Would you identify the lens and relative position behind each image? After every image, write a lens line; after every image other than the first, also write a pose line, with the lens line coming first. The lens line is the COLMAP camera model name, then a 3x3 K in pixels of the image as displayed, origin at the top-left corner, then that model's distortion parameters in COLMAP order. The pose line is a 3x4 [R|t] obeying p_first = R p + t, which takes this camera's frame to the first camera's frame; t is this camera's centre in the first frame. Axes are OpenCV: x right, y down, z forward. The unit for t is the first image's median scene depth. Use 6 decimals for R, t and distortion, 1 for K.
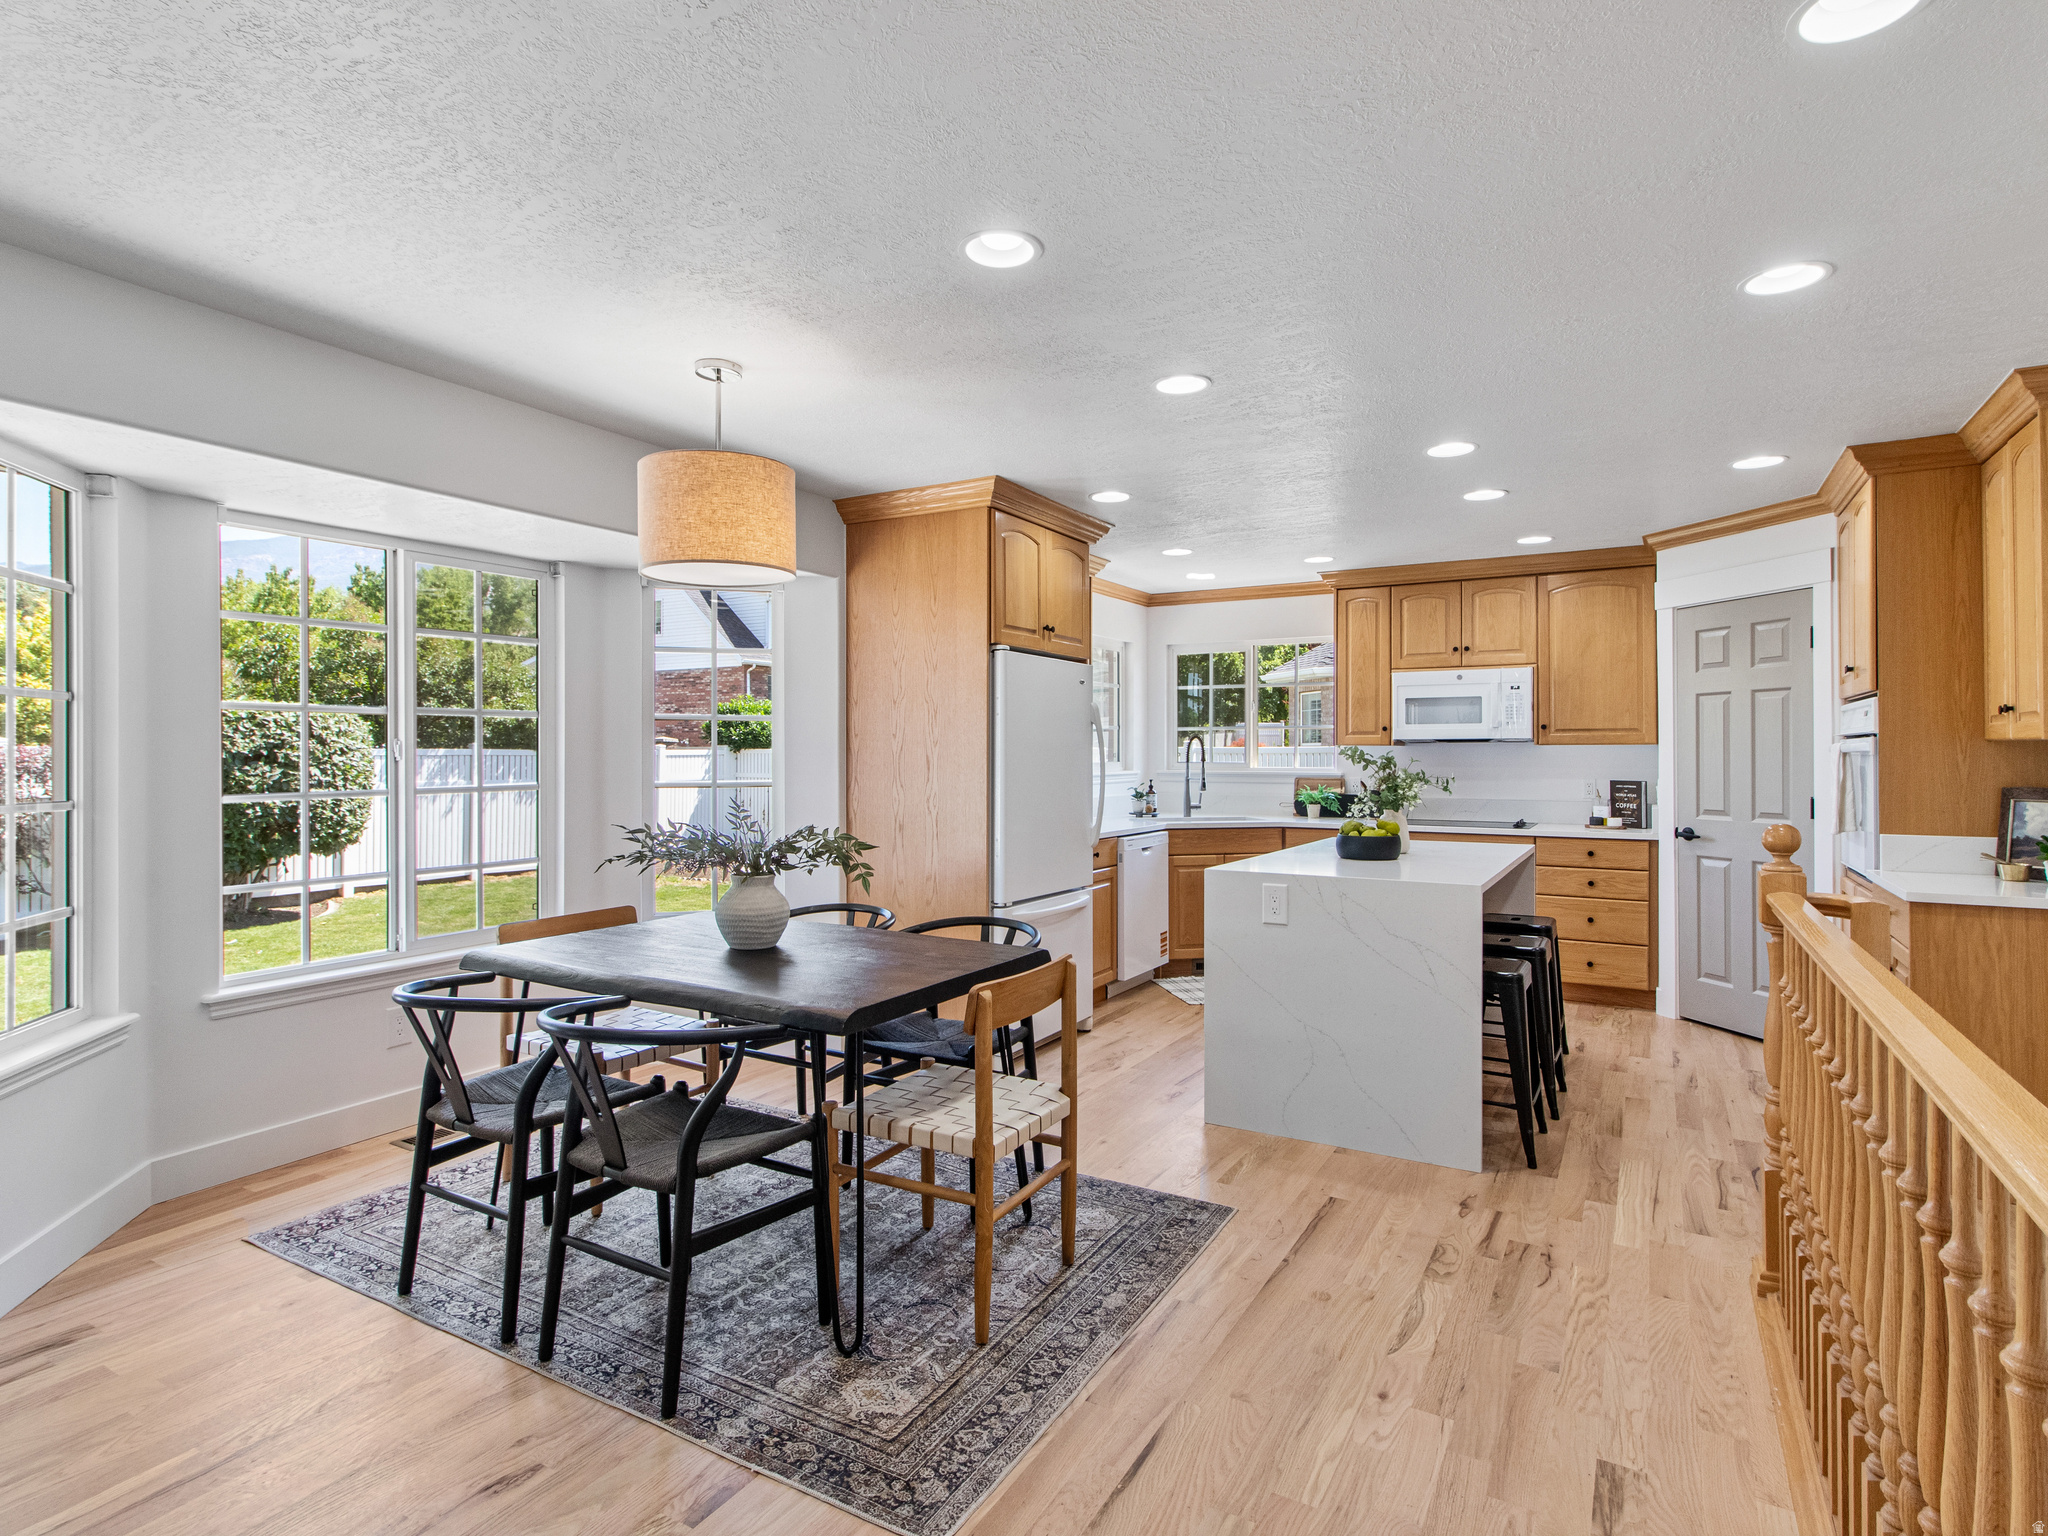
lens RADIAL K [[1085.8, 0, 1018.5], [0, 1085.8, 761.8], [0, 0, 1]] dist [0.009272, -0.001507]
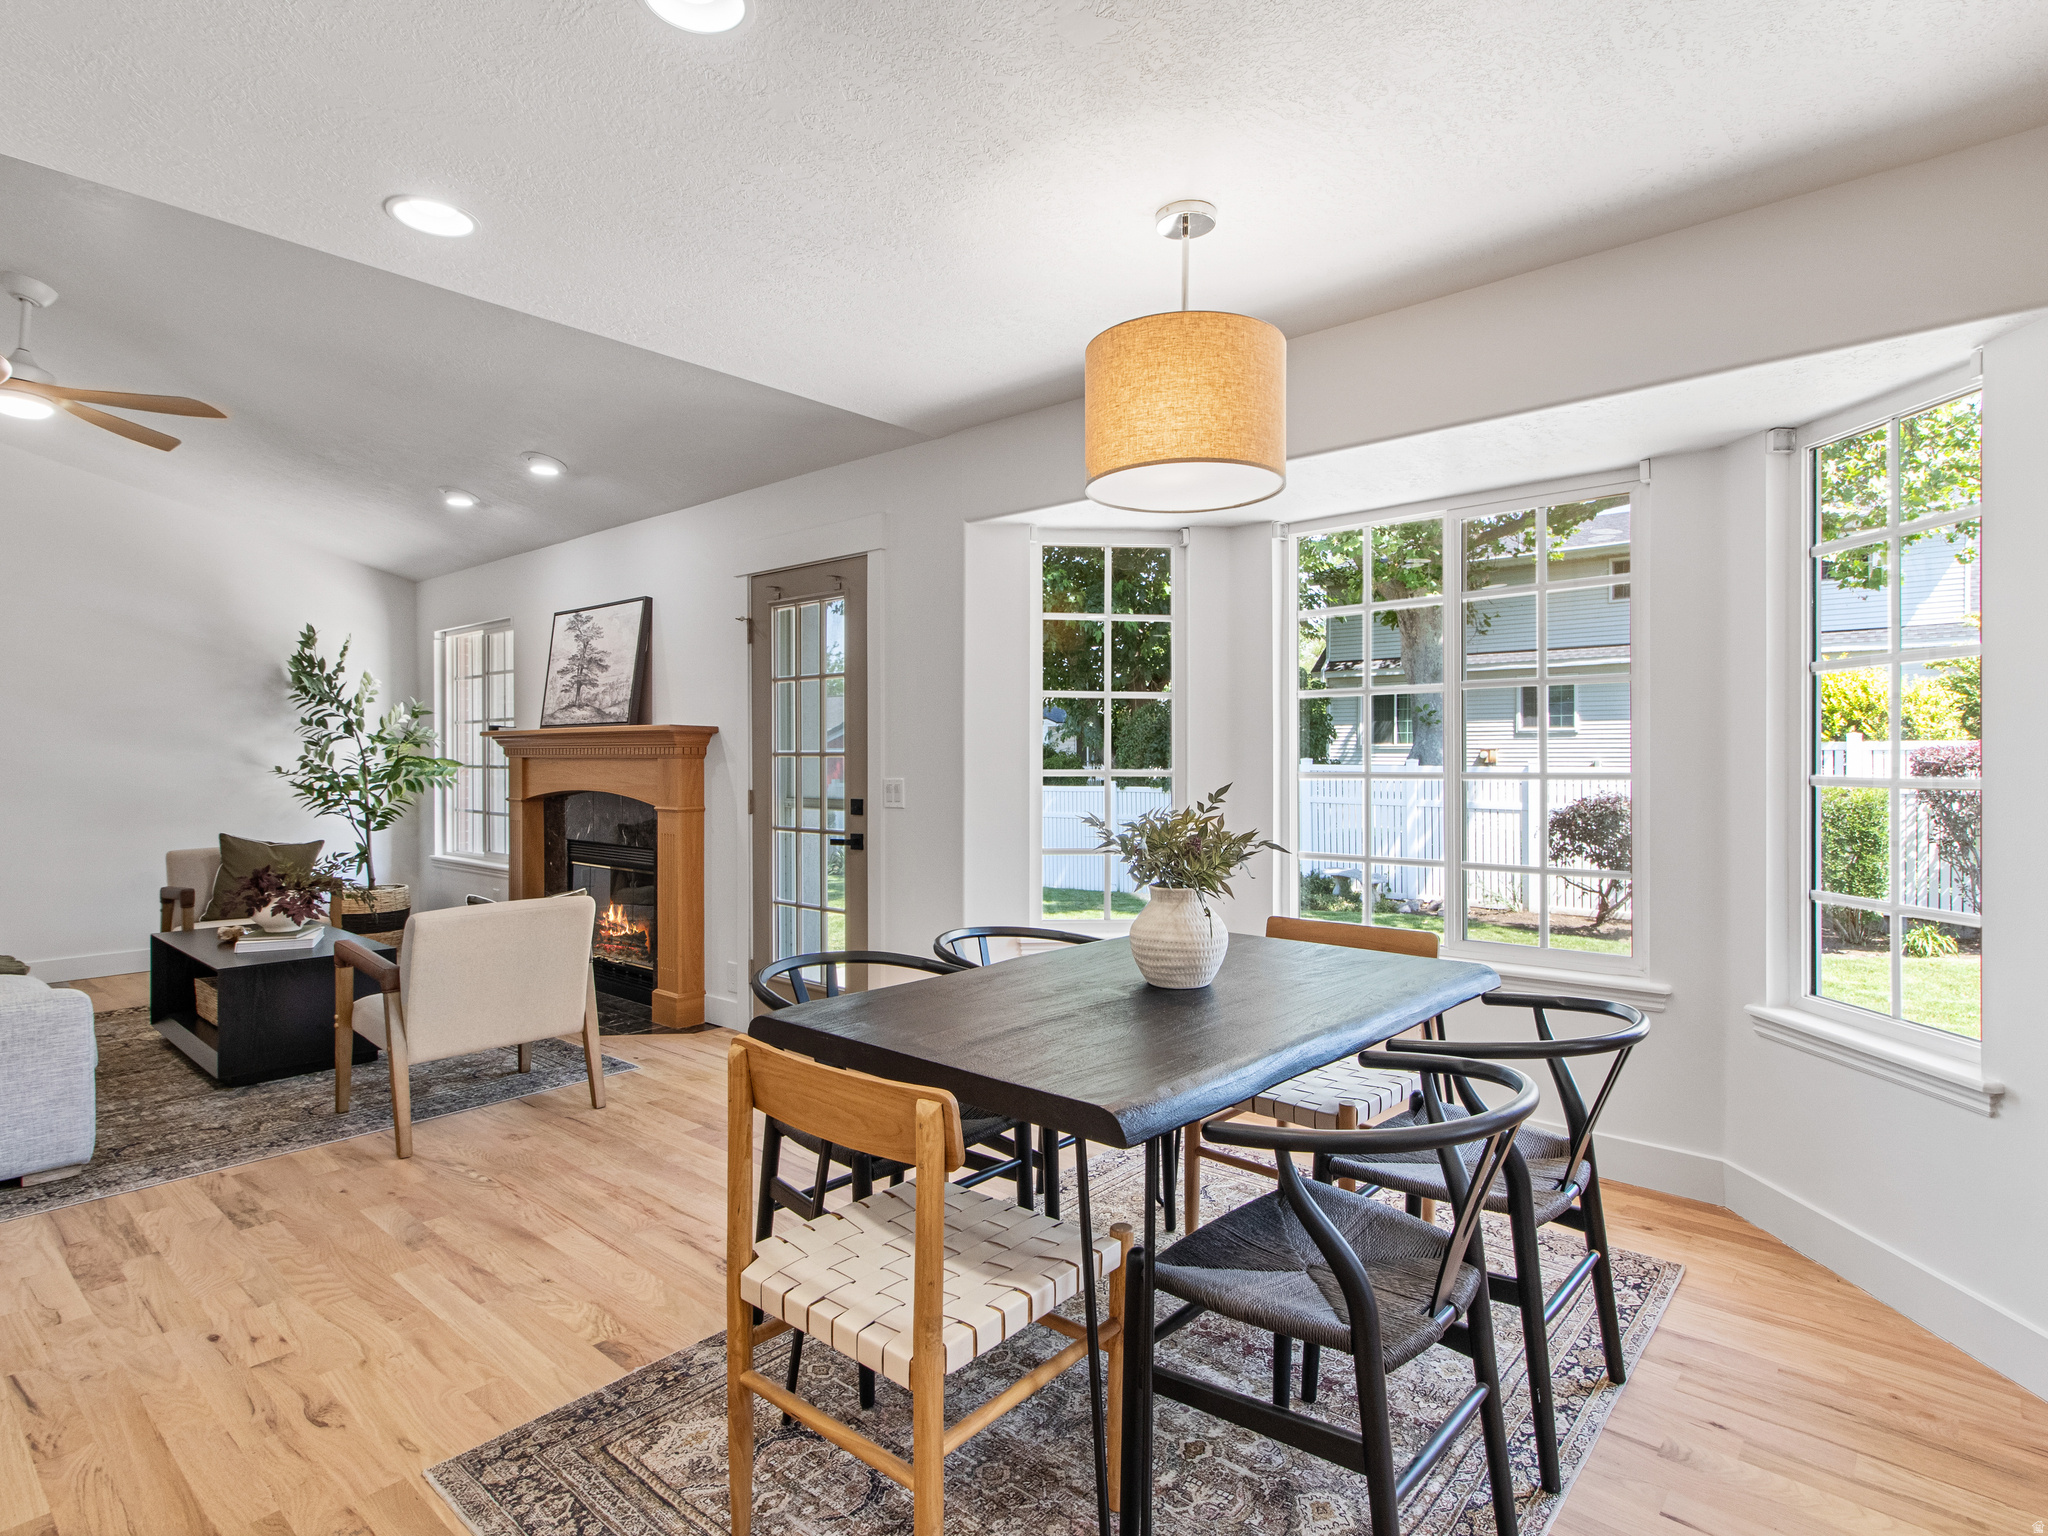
lens RADIAL K [[1085.8, 0, 1026.1], [0, 1085.8, 756.3], [0, 0, 1]] dist [0.009272, -0.001507]
pose [[-0.188425, 0.001544, -0.982086, 0.256941], [-0.005622, 0.999981, 0.002651, 0.007493], [0.982071, 0.006021, -0.188413, 0.533209]]
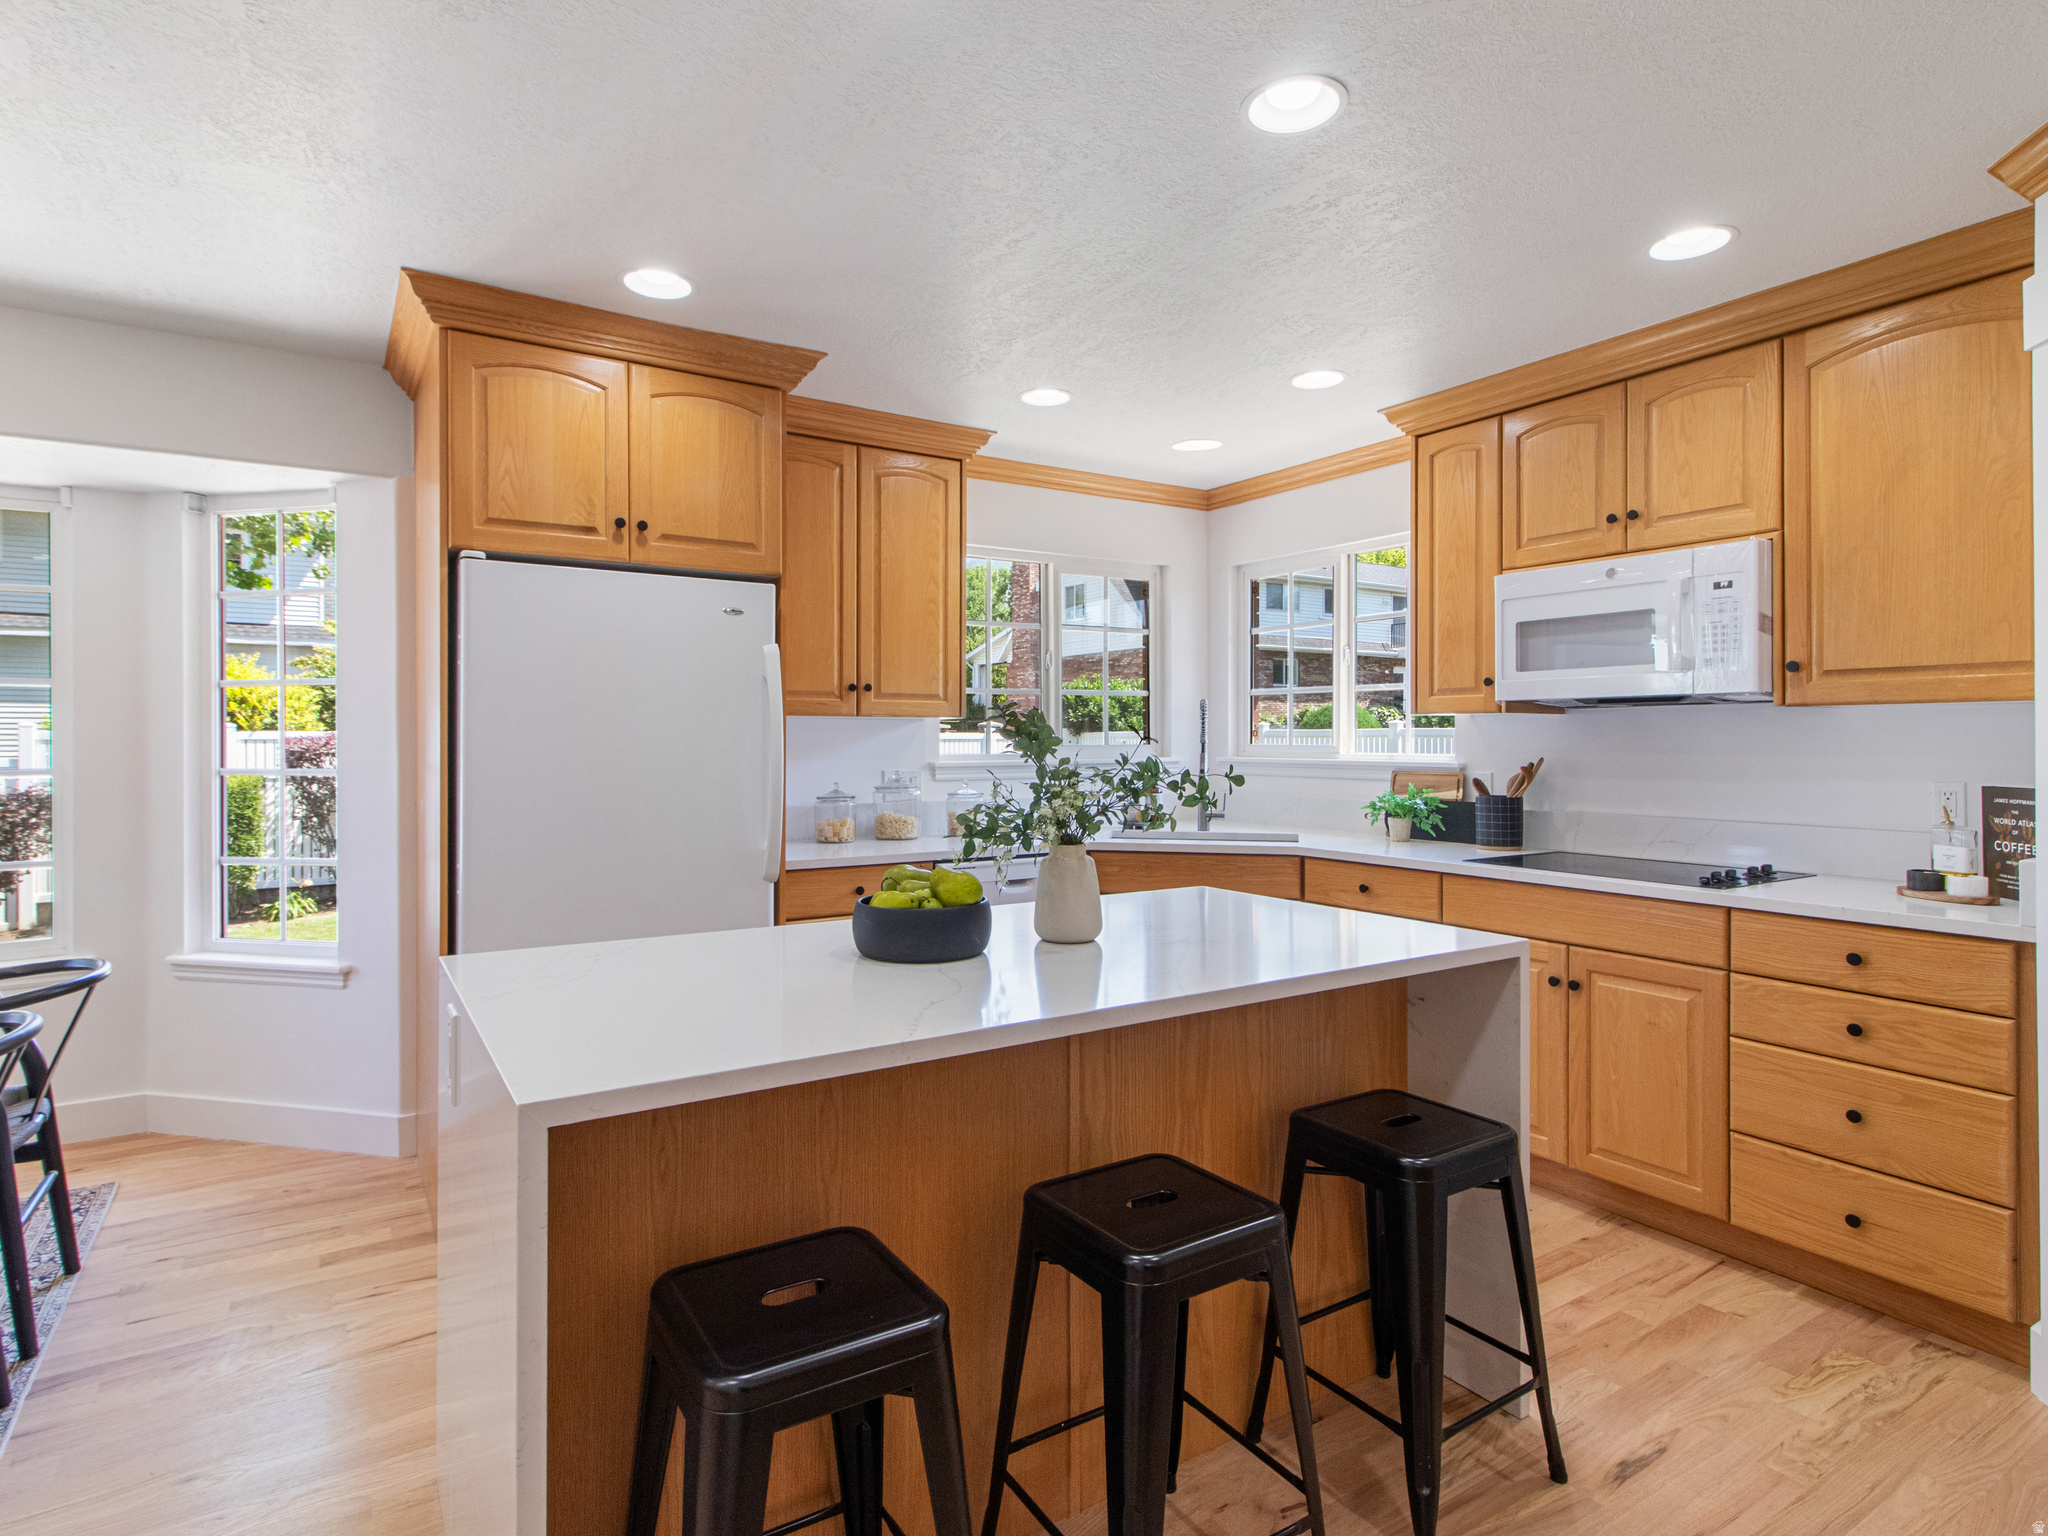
lens RADIAL K [[1085.8, 0, 1018.0], [0, 1085.8, 748.5], [0, 0, 1]] dist [0.009272, -0.001507]
pose [[0.886753, 0.003058, -0.462233, 0.406111], [-0.002165, 0.999995, 0.002462, 0.001888], [0.462238, -0.001183, 0.886755, 0.443694]]
